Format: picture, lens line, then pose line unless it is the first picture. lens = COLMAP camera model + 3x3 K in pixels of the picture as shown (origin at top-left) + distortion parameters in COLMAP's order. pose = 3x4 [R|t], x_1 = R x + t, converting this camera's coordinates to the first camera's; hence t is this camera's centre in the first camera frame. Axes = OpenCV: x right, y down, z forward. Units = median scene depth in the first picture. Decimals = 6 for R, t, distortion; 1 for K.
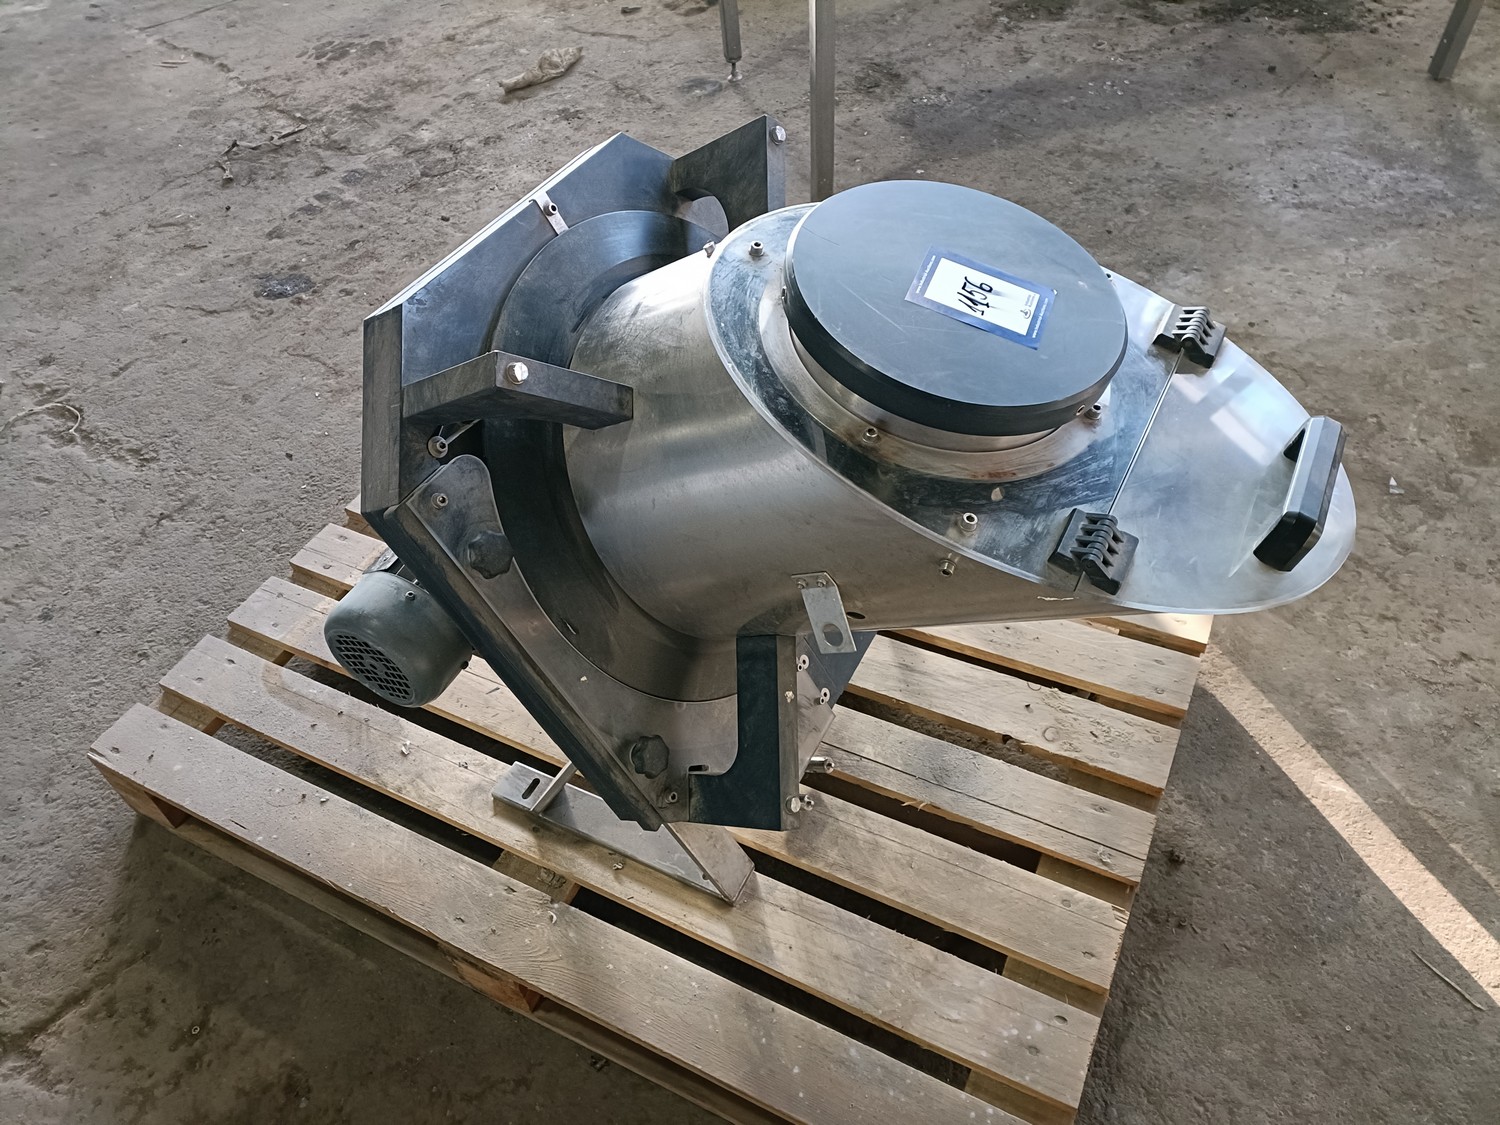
lens RADIAL K [[1077.8, 0, 754.1], [0, 1077.8, 556.7], [0, 0, 1]] dist [-0.001618, -0.005176]
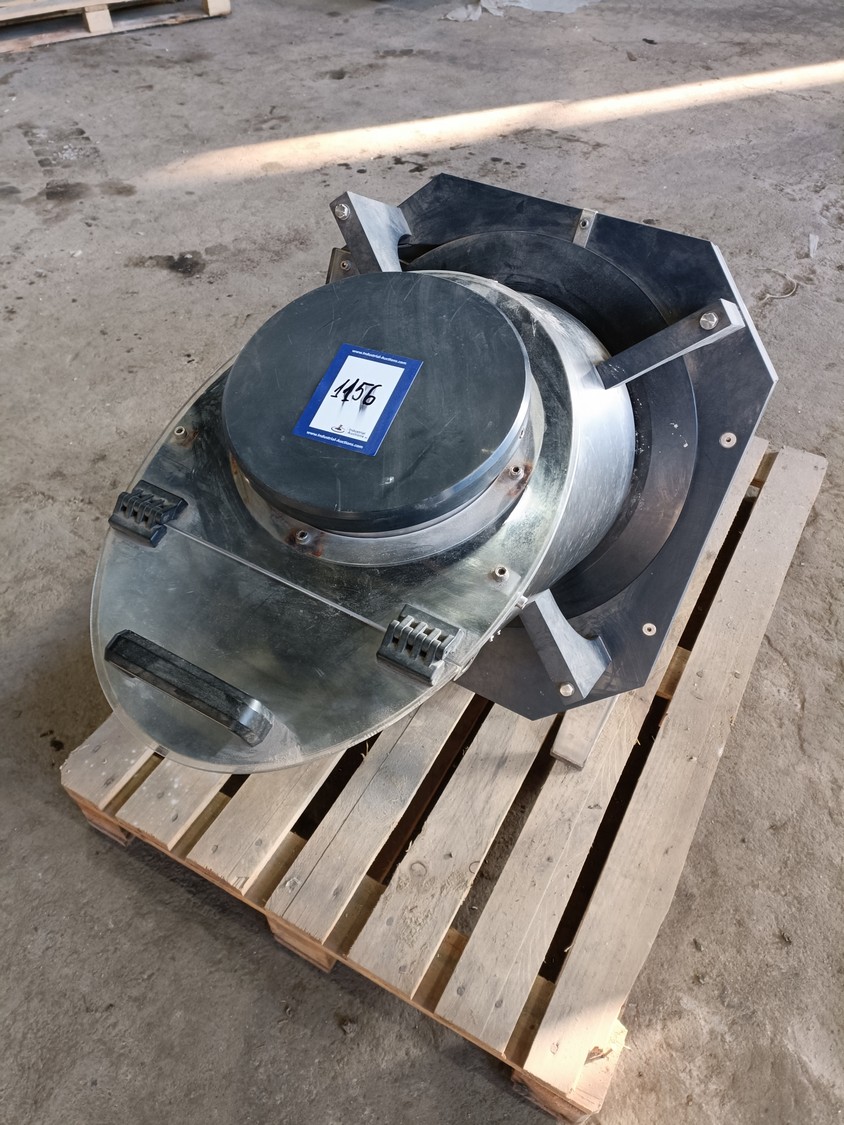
lens RADIAL K [[808.4, 0, 427.6], [0, 808.4, 558.5], [0, 0, 1]] dist [-0.001618, -0.005176]
pose [[-0.037071, 0.800171, -0.598625, 0.618222], [-0.732980, 0.385397, 0.560544, -0.512190], [0.679239, 0.459560, 0.572222, 0.464911]]
